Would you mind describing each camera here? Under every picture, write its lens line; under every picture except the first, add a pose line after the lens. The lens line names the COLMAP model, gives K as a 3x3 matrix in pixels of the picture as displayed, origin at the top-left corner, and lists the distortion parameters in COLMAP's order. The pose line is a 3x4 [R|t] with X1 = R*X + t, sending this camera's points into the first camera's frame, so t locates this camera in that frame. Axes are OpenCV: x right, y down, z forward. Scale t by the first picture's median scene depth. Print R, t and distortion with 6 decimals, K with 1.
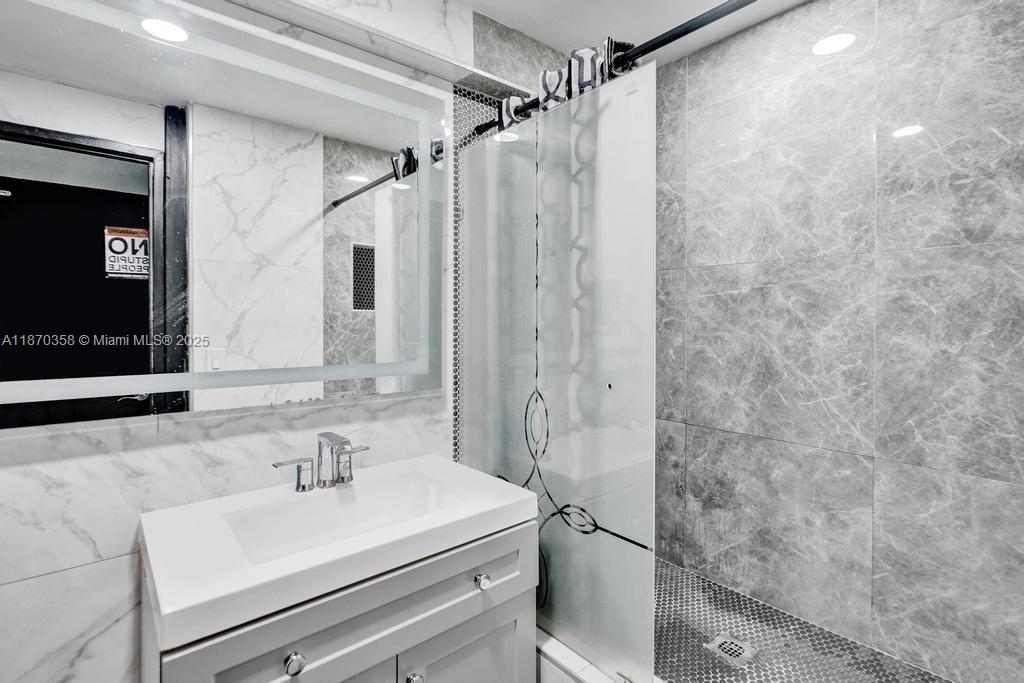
lens RADIAL K [[482.7, 0, 513.5], [0, 482.7, 321.3], [0, 0, 1]] dist [-0.002546, 0.000559]
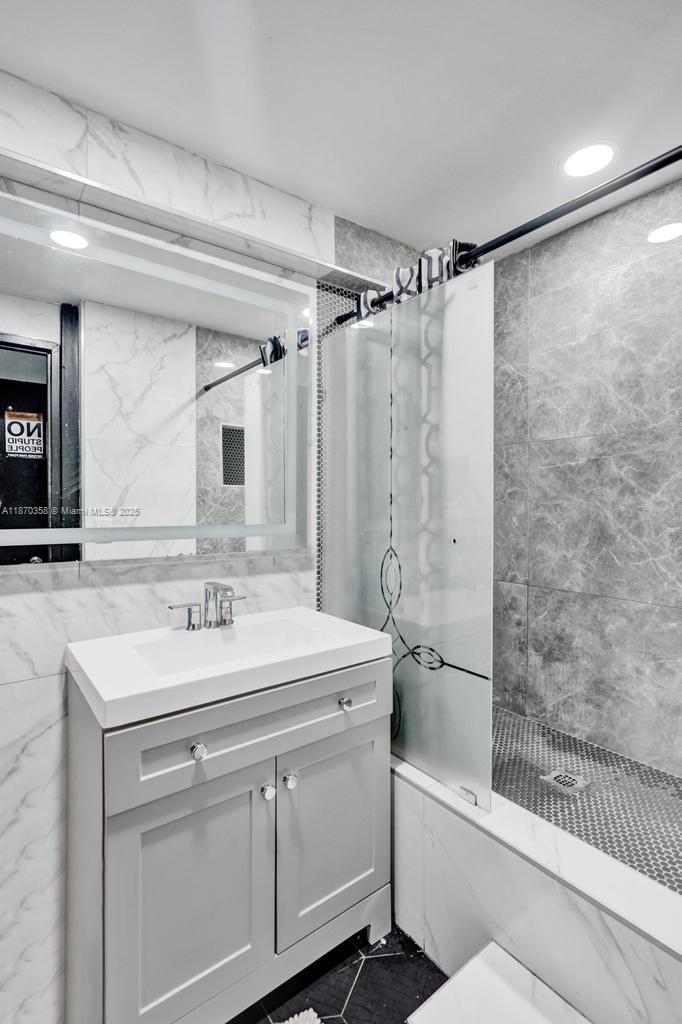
lens RADIAL K [[482.7, 0, 340.4], [0, 482.7, 508.3], [0, 0, 1]] dist [-0.002546, 0.000559]
pose [[0.998487, 0.000010, -0.054988, -0.007953], [0.000323, 0.999982, 0.006055, 0.037570], [0.054987, -0.006064, 0.998469, -0.134028]]
